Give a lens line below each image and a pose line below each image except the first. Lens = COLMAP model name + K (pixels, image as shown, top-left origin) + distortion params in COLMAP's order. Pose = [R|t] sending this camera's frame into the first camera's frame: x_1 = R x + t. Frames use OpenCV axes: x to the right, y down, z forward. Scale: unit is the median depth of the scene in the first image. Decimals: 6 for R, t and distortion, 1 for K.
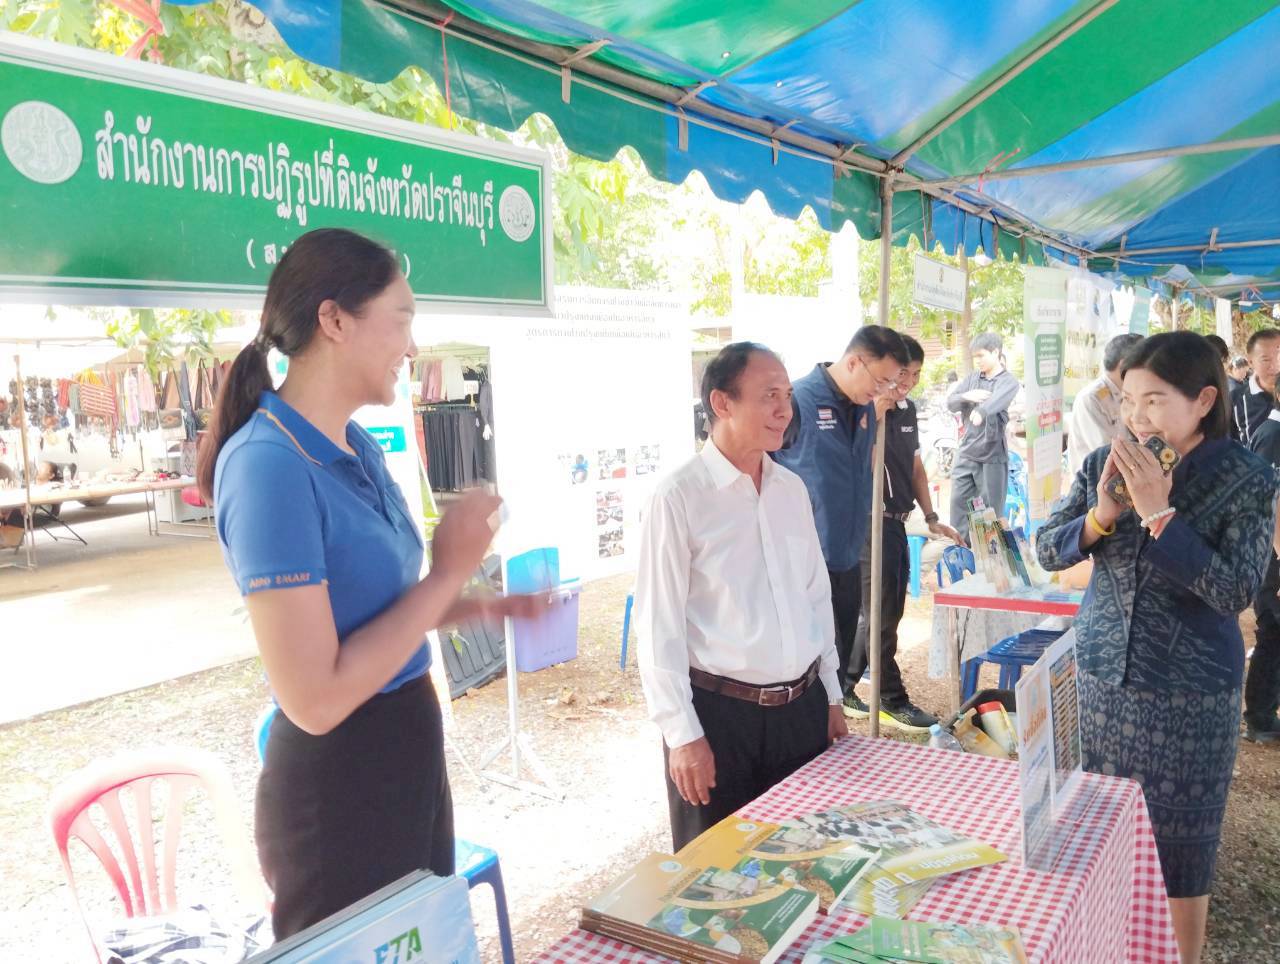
lens RADIAL K [[1051.2, 0, 637.4], [0, 1051.2, 486.2], [0, 0, 1]] dist [0.088213, -0.165995]
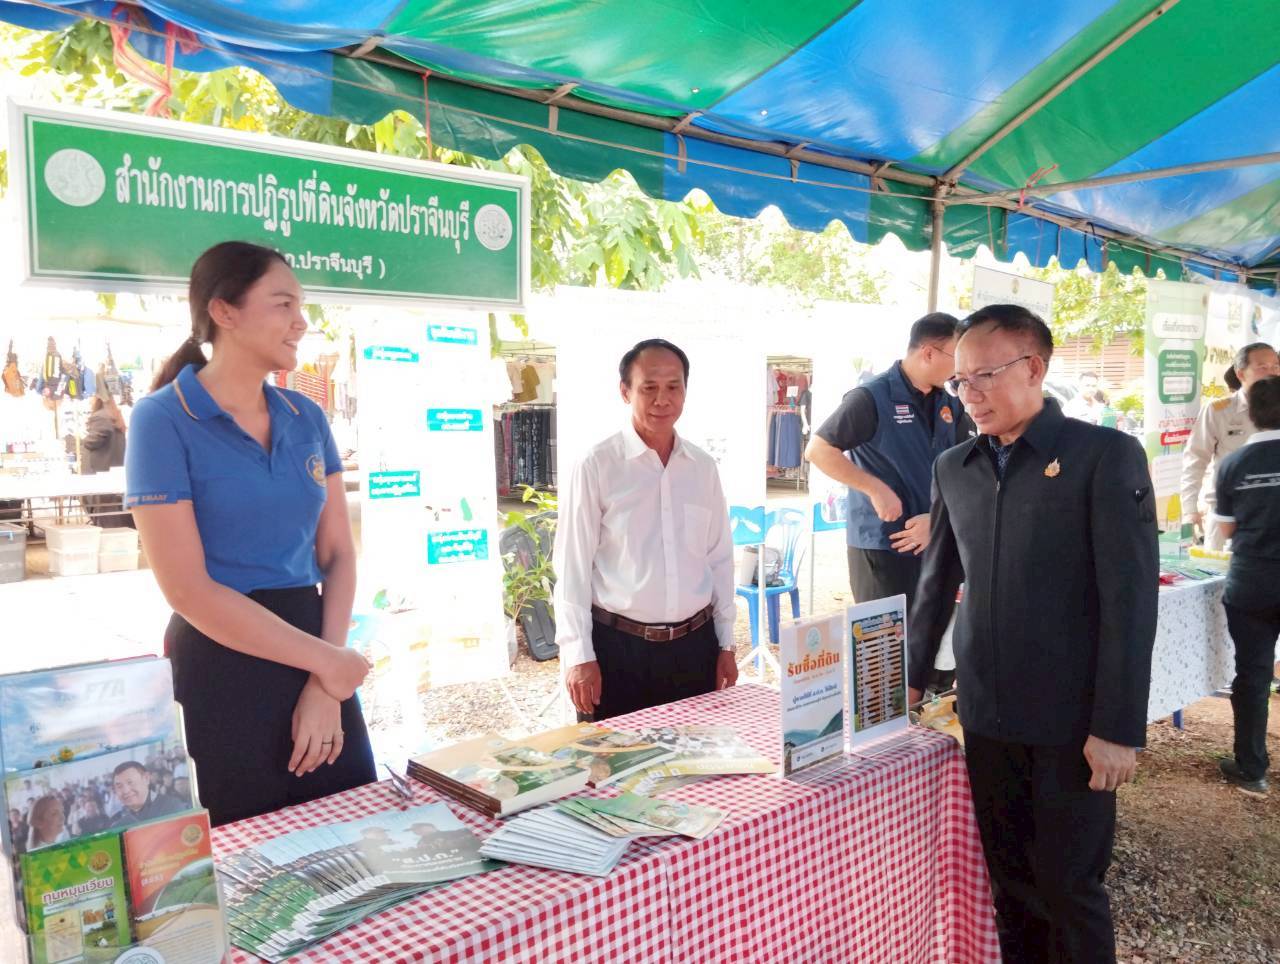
lens RADIAL K [[1051.2, 0, 637.9], [0, 1051.2, 491.5], [0, 0, 1]] dist [0.088213, -0.165995]
pose [[0.974215, 0.057355, -0.218209, 0.350986], [-0.058212, 0.998301, 0.002504, 0.034566], [0.217982, 0.010263, 0.975899, -0.155229]]
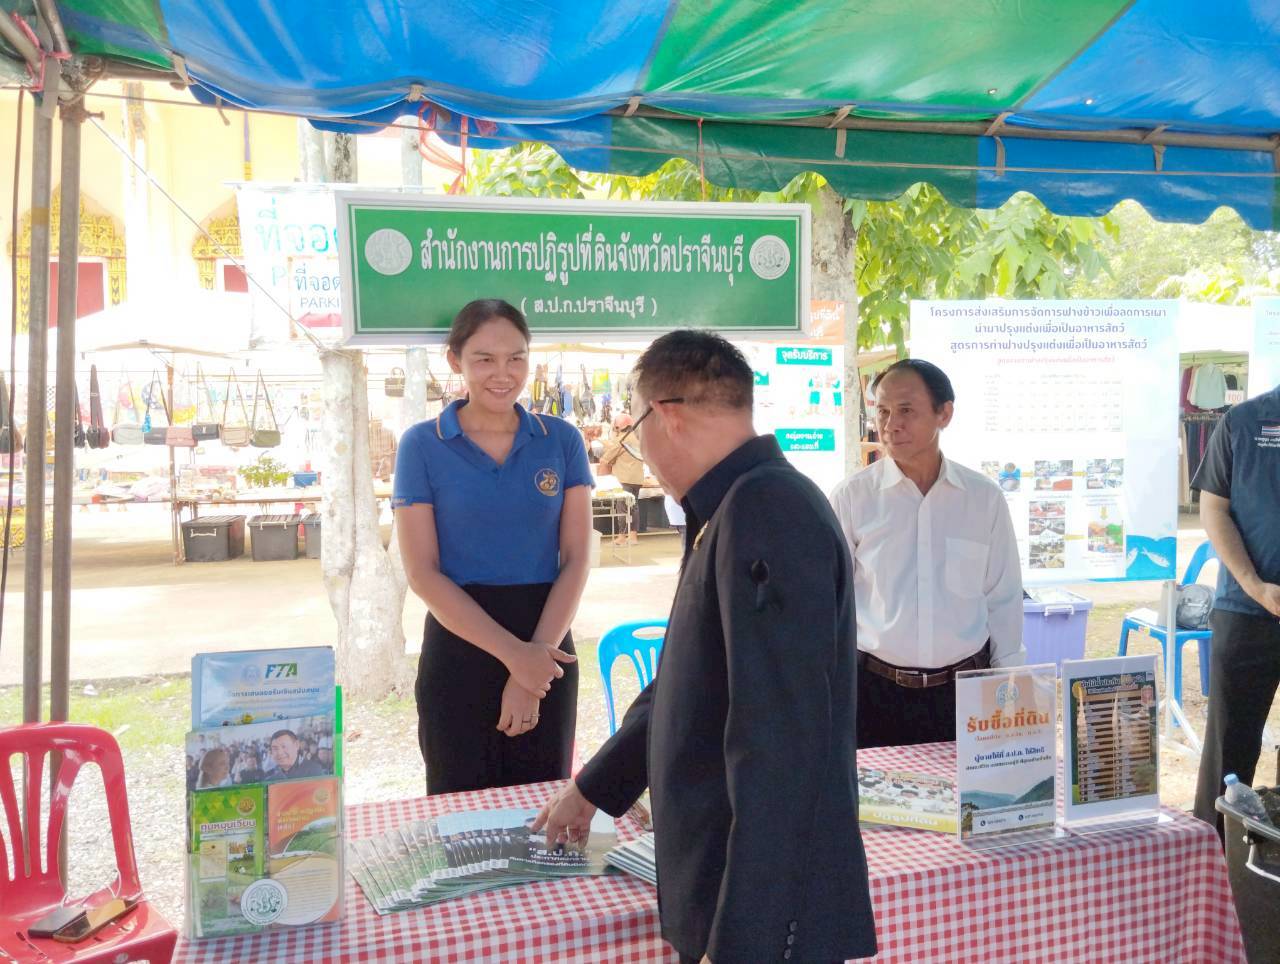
lens RADIAL K [[1051.2, 0, 628.0], [0, 1051.2, 492.4], [0, 0, 1]] dist [0.088213, -0.165995]
pose [[0.765424, 0.076283, -0.638989, 0.610344], [-0.076489, 0.996695, 0.027363, -0.003626], [0.638965, 0.027931, 0.768729, -0.058275]]
